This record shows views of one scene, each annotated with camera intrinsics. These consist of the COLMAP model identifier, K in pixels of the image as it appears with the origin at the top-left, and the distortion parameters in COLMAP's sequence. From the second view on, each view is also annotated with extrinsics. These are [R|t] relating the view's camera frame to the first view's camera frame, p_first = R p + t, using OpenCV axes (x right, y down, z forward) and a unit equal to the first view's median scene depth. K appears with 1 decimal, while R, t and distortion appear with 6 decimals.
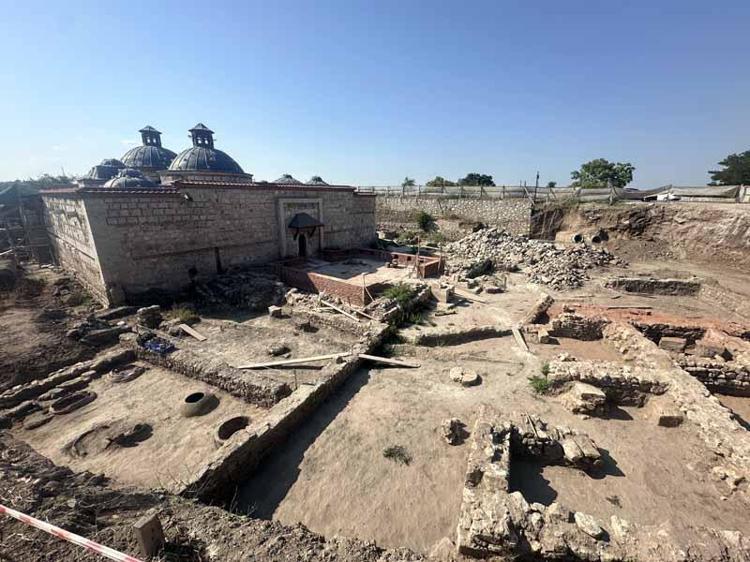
lens RADIAL K [[299.6, 0, 376.5], [0, 299.6, 281.4], [0, 0, 1]] dist [0.001319, -0.000133]
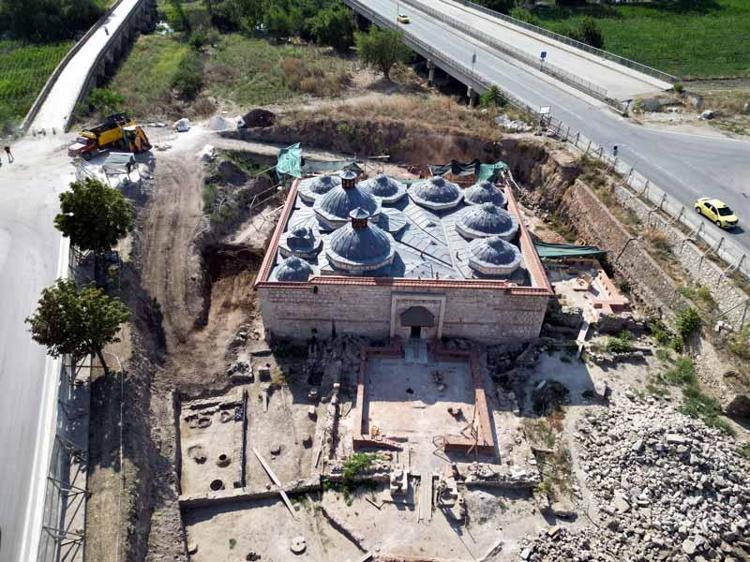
lens RADIAL K [[544.9, 0, 377.9], [0, 544.9, 264.8], [0, 0, 1]] dist [0.042765, -0.034436]
pose [[0.593260, 0.466088, -0.656357, 1.069310], [-0.236377, 0.880257, 0.411429, -1.436678], [0.769525, -0.088936, 0.632394, -0.307665]]
